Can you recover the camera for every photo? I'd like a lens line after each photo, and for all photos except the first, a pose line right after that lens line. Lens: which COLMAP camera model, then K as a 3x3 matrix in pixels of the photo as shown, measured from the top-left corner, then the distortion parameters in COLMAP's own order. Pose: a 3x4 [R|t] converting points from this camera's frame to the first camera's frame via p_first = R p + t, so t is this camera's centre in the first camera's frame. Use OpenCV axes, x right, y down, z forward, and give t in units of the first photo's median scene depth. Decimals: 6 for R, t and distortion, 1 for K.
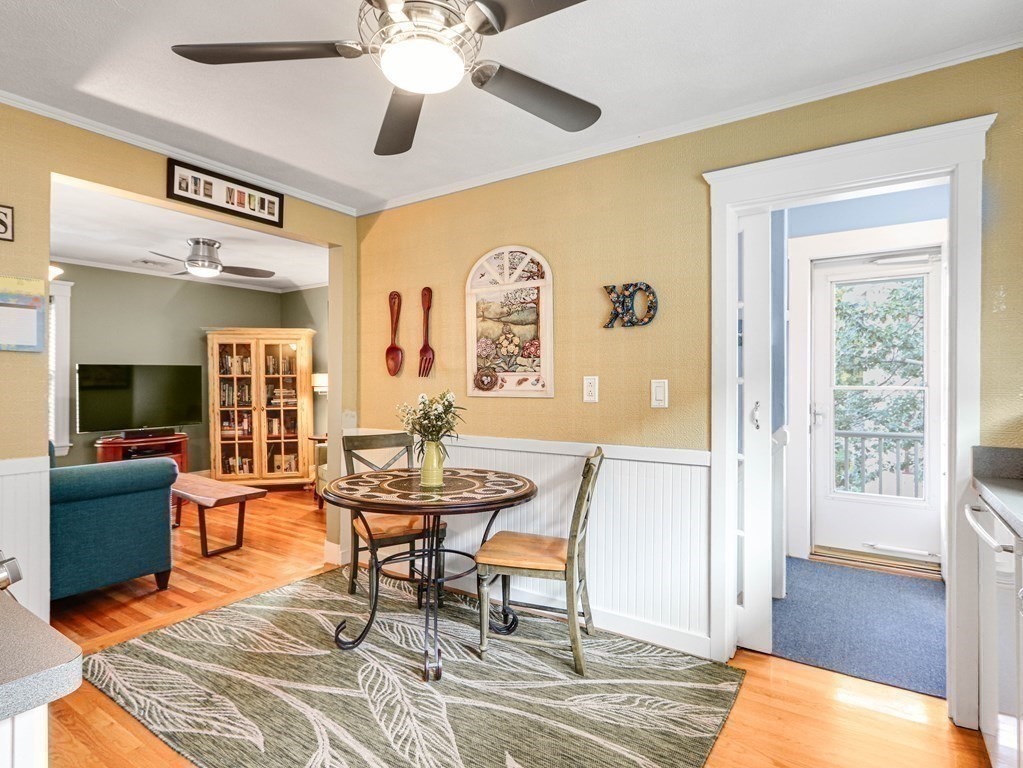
lens RADIAL K [[542.6, 0, 520.8], [0, 542.6, 381.9], [0, 0, 1]] dist [-0.000361, -0.000853]
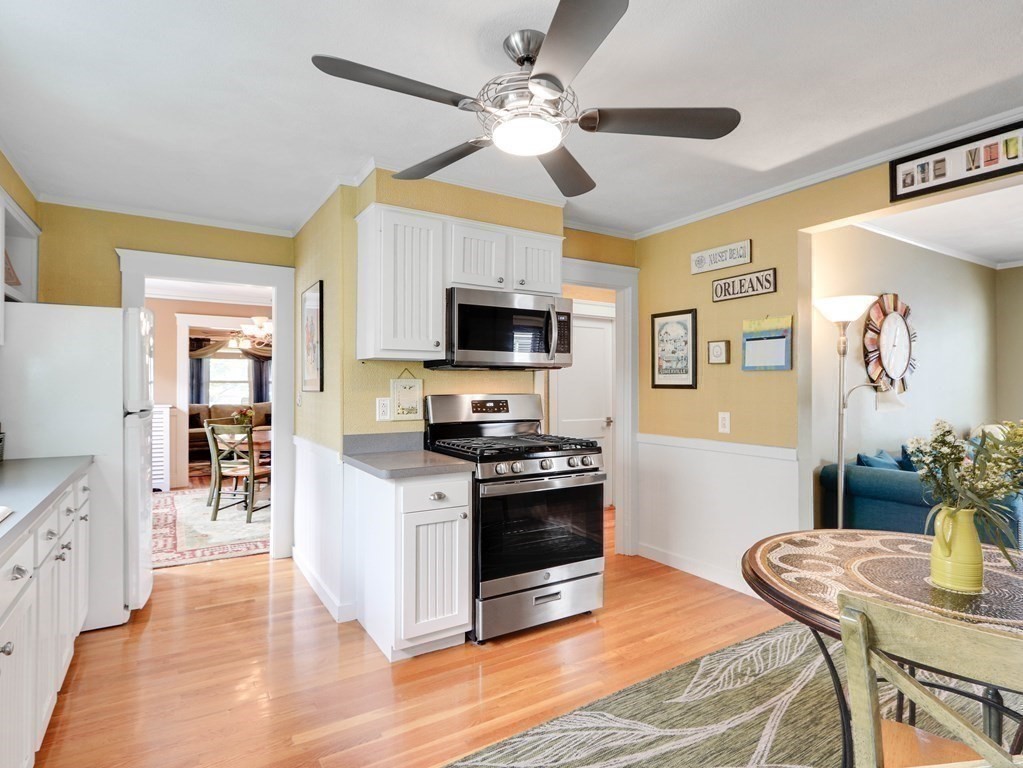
lens RADIAL K [[542.6, 0, 520.8], [0, 542.6, 381.9], [0, 0, 1]] dist [-0.000361, -0.000853]
pose [[-0.410289, -0.011070, -0.911888, 0.592765], [-0.004390, 0.999939, -0.010164, -0.009026], [0.911945, -0.000167, -0.410313, 0.945061]]
